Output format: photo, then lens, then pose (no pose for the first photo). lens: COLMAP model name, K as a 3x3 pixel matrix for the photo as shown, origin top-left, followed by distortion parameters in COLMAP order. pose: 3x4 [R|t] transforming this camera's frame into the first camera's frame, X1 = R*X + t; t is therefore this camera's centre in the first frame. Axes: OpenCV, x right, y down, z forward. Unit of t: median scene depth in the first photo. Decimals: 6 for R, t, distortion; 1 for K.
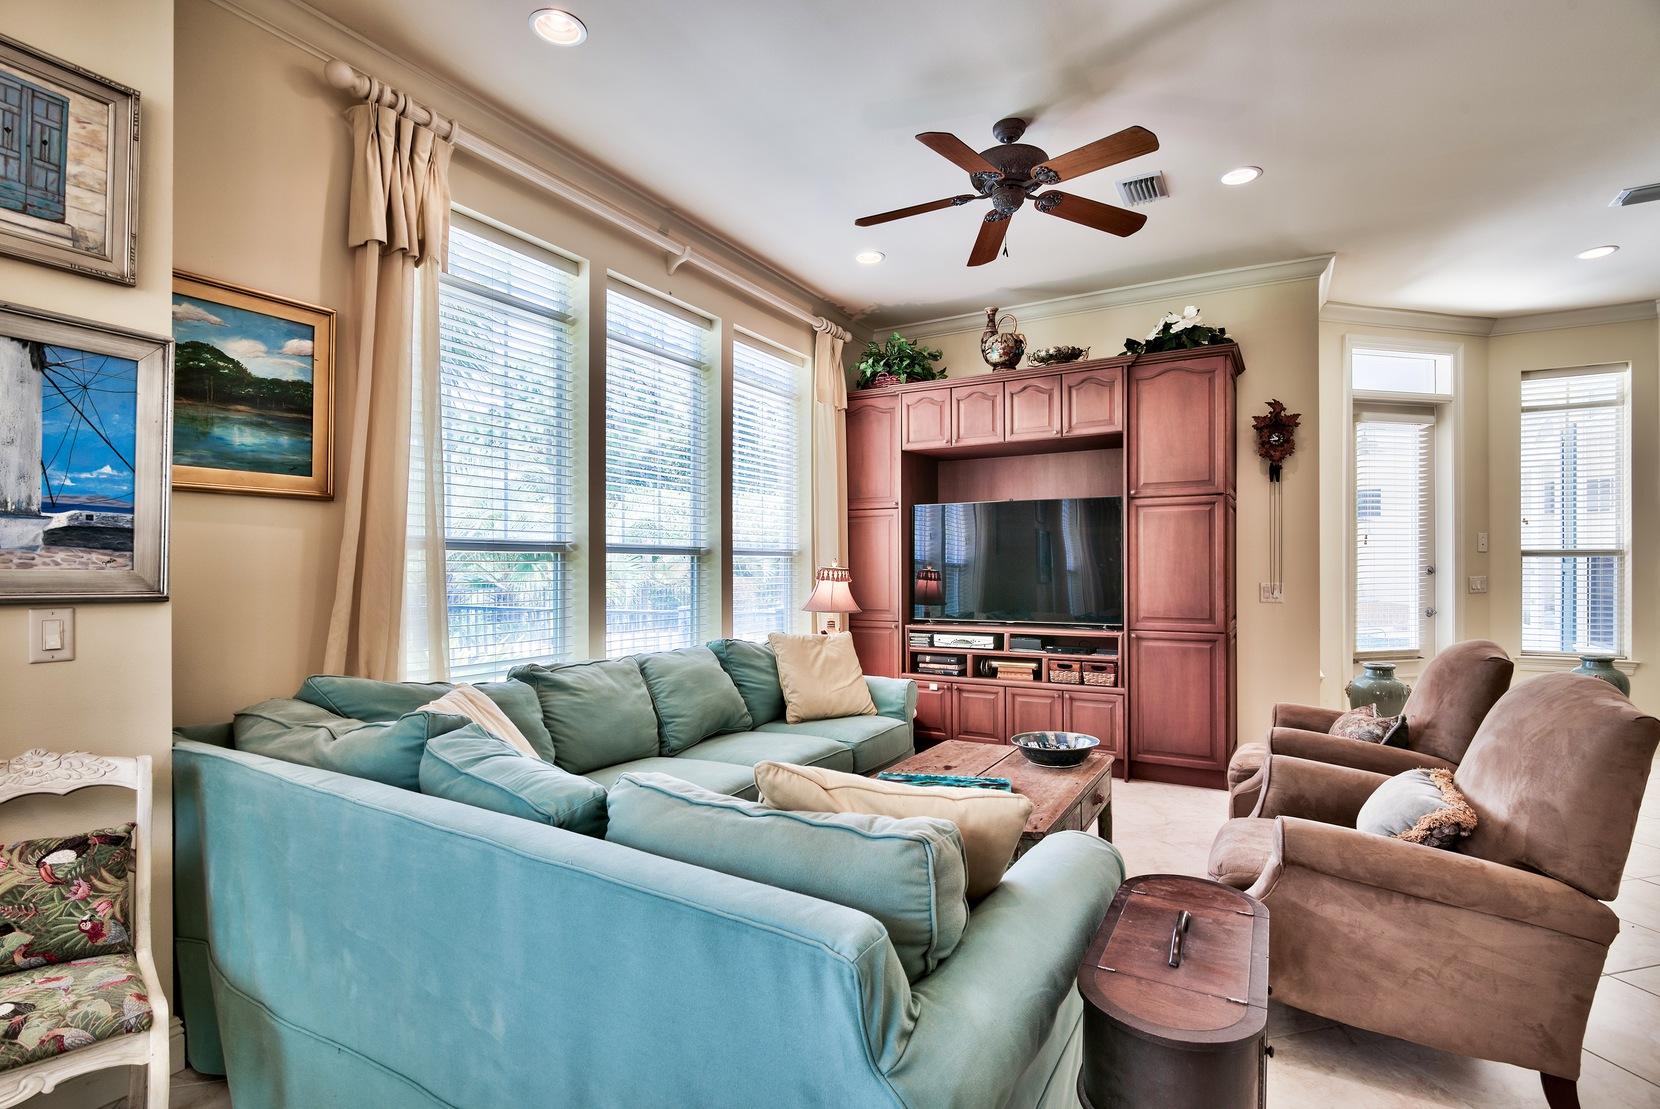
lens RADIAL K [[792.4, 0, 809.7], [0, 792.4, 571.7], [0, 0, 1]] dist [-0.000055, -0.001501]
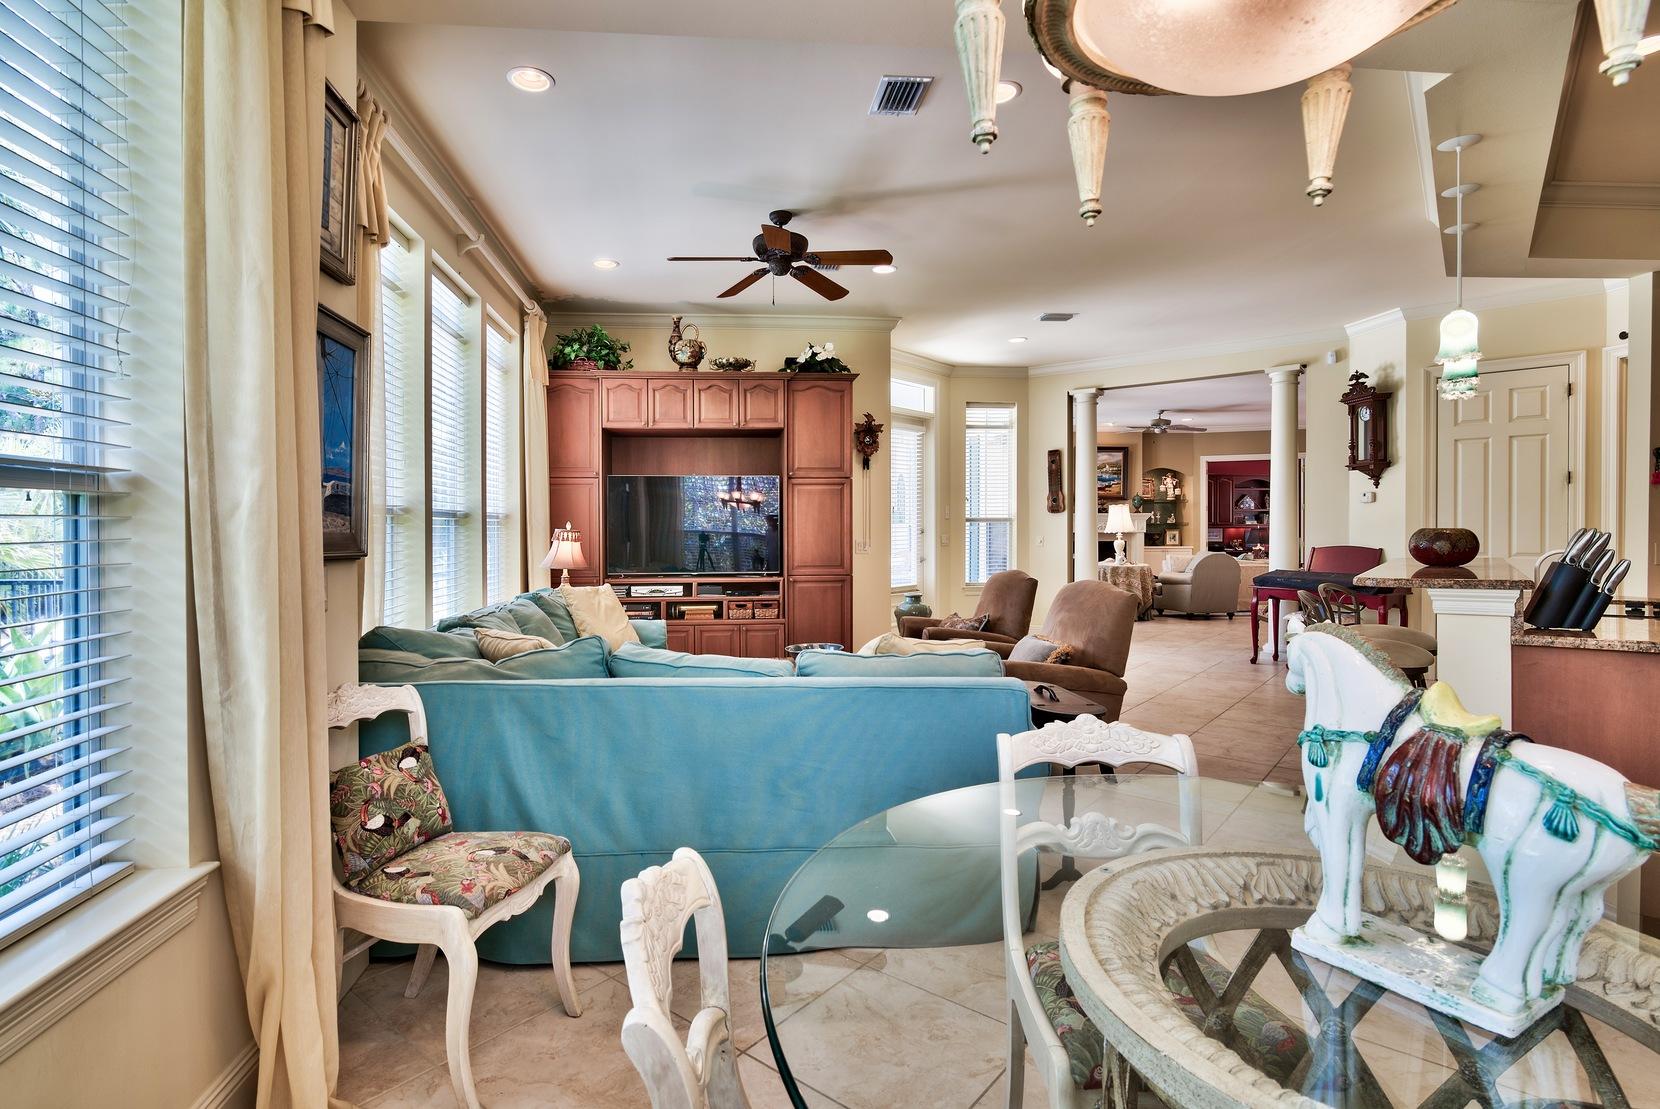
lens RADIAL K [[792.4, 0, 779.8], [0, 792.4, 540.1], [0, 0, 1]] dist [-0.000055, -0.001501]
pose [[0.830497, -0.009676, 0.556939, -0.347897], [0.005347, 0.999942, 0.009398, 0.000331], [-0.556997, -0.004827, 0.830500, -0.108895]]
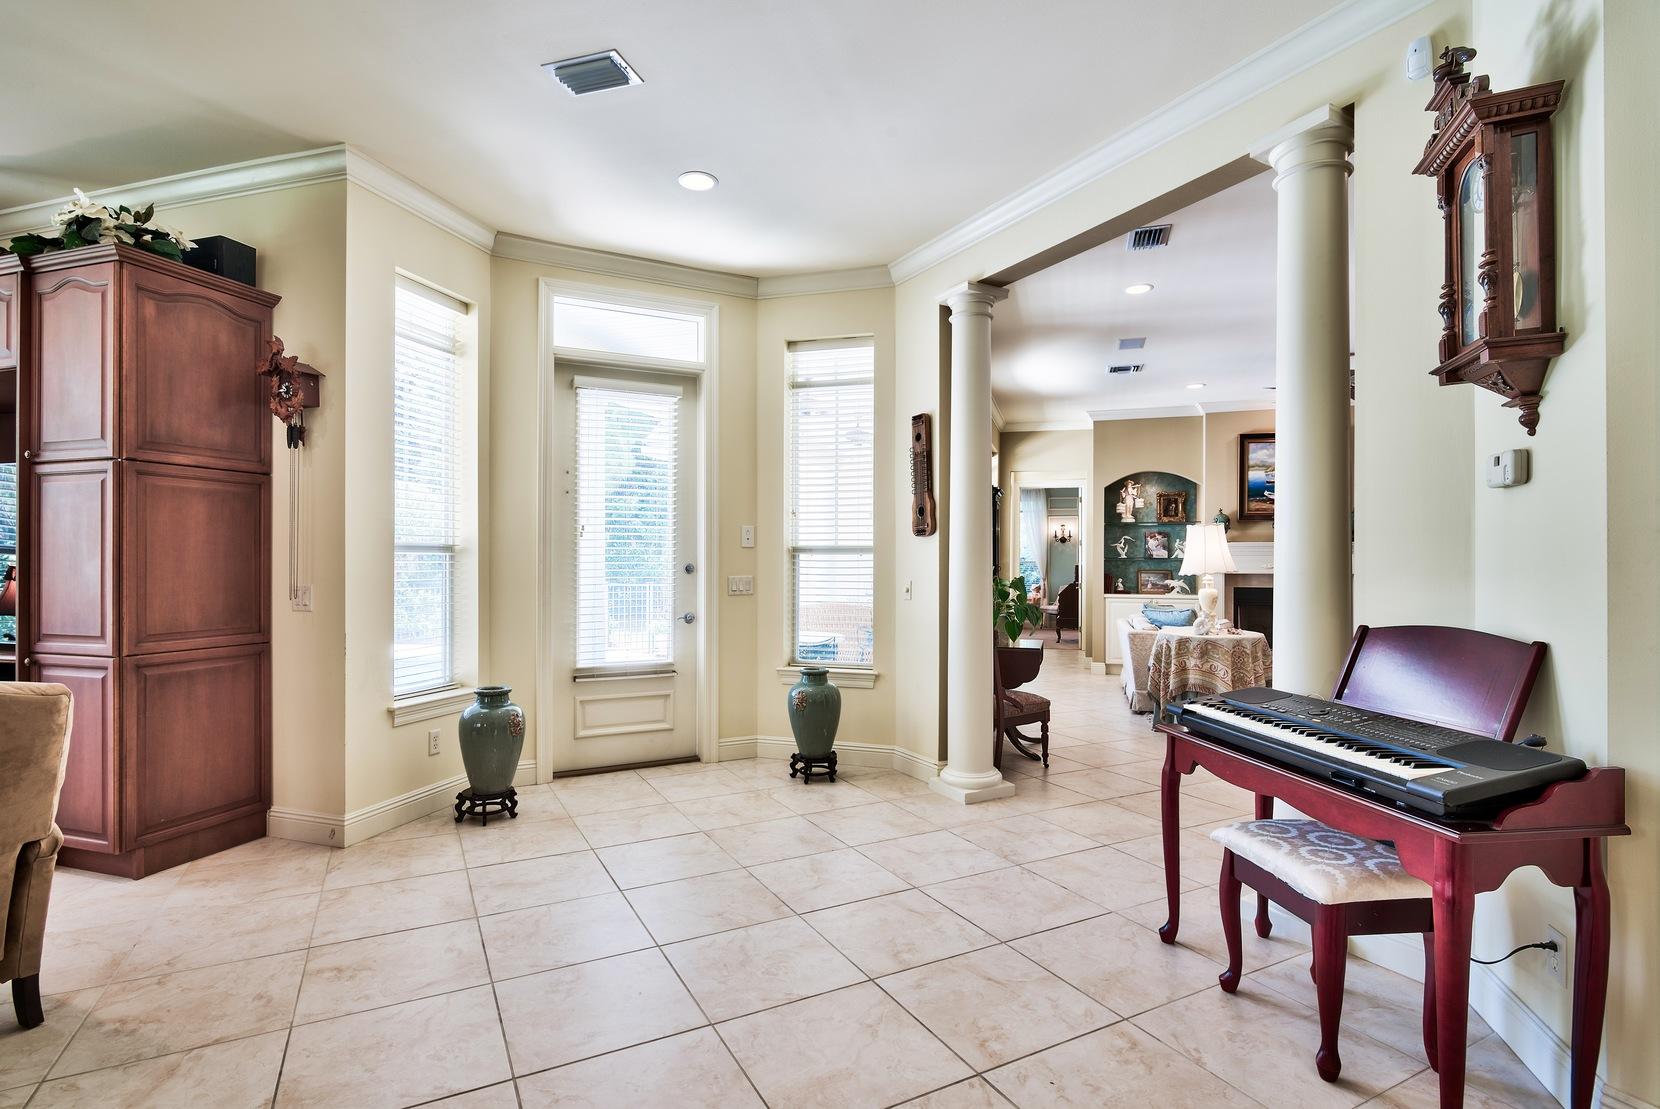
lens RADIAL K [[792.4, 0, 856.6], [0, 792.4, 563.5], [0, 0, 1]] dist [-0.000055, -0.001501]
pose [[0.973922, 0.004636, 0.226837, 0.923477], [-0.003041, 0.999968, -0.007380, -0.001940], [-0.226864, 0.006497, 0.973905, 0.158123]]
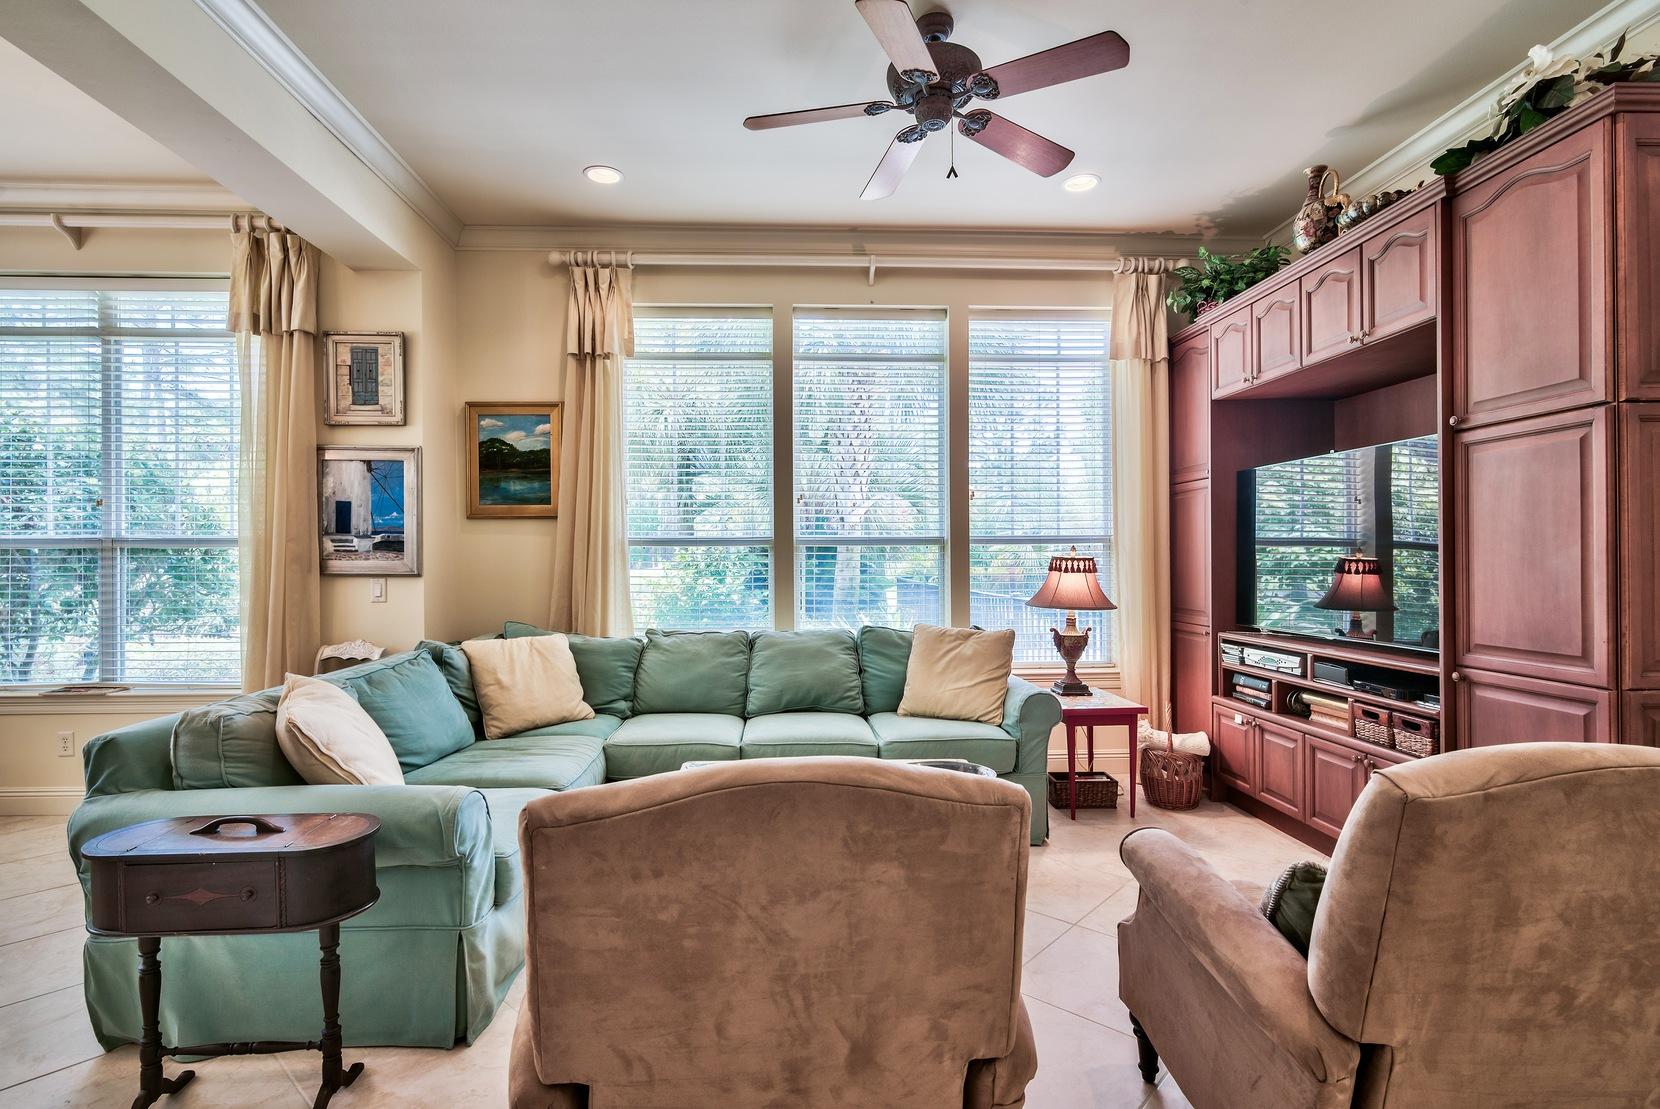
lens RADIAL K [[792.4, 0, 826.3], [0, 792.4, 563.7], [0, 0, 1]] dist [-0.000055, -0.001501]
pose [[0.556142, 0.004457, -0.831075, 0.606635], [0.000789, 0.999982, 0.005891, -0.002498], [0.831087, -0.003932, 0.556129, 0.307401]]
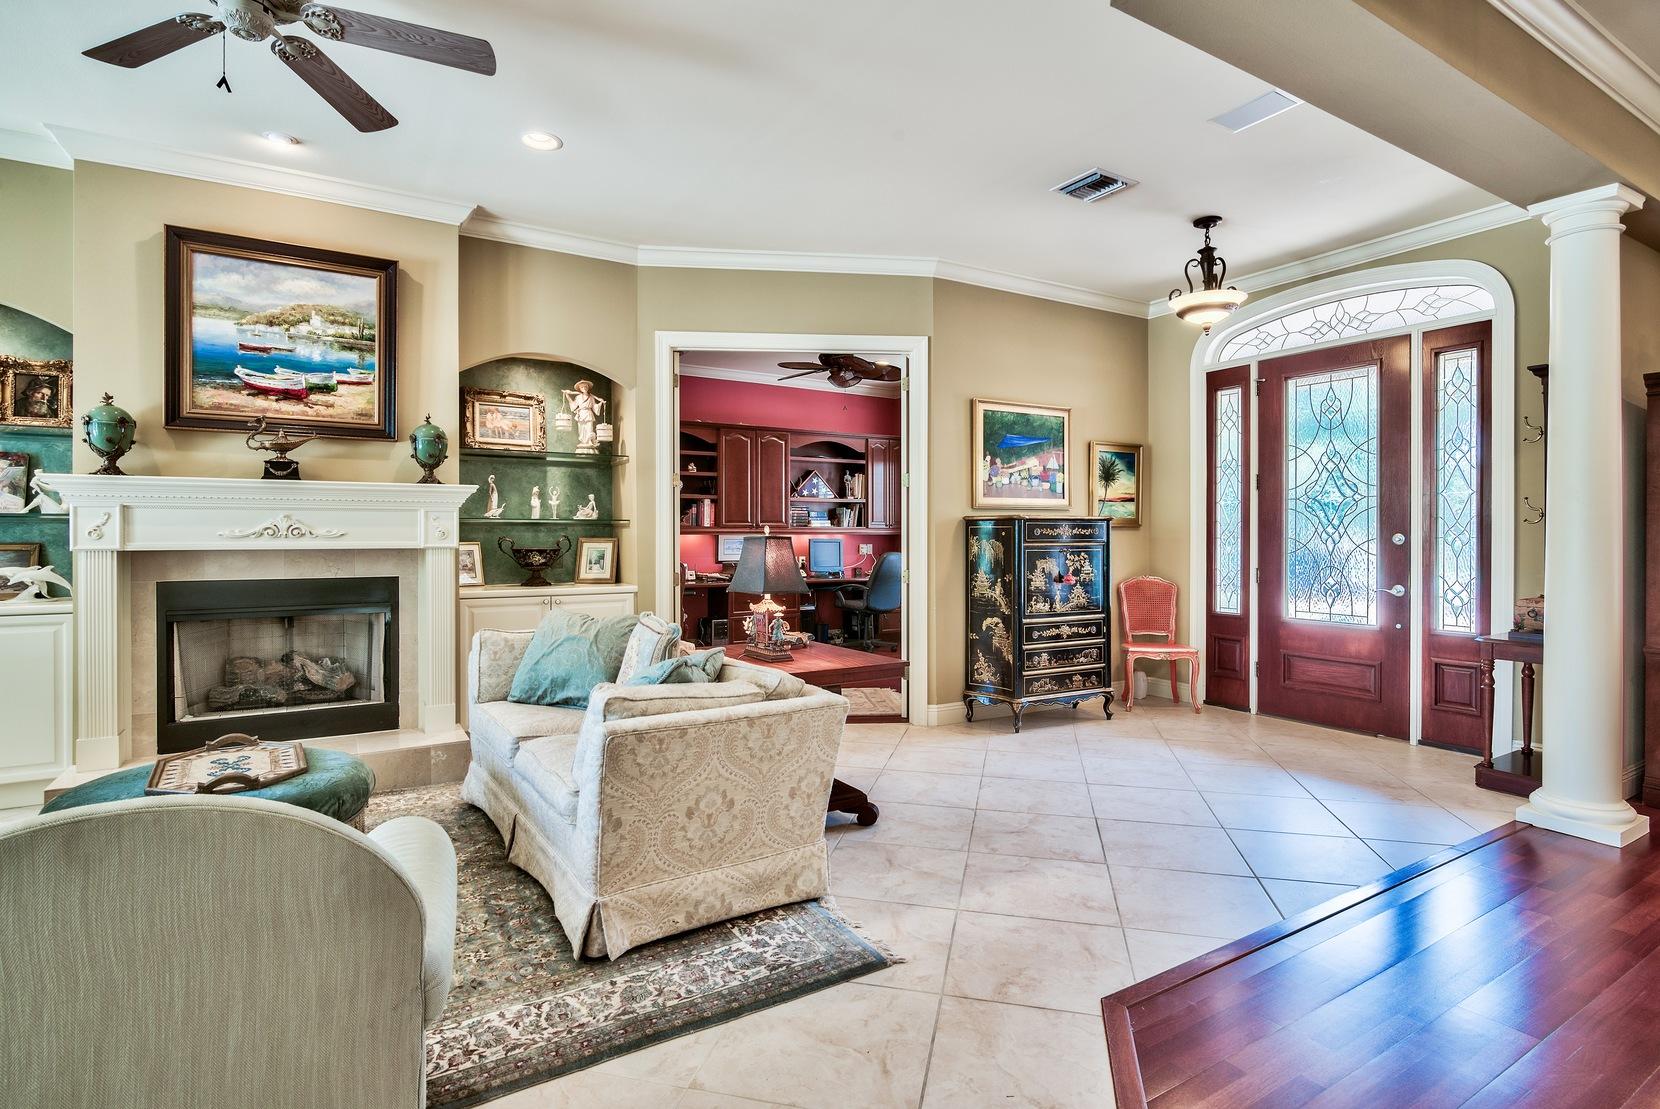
lens RADIAL K [[792.4, 0, 810.2], [0, 792.4, 533.4], [0, 0, 1]] dist [-0.000055, -0.001501]
pose [[0.498114, -0.001276, 0.867111, 1.804753], [0.006479, 0.999976, -0.002250, -0.005340], [-0.867088, 0.006739, 0.498110, 0.772733]]
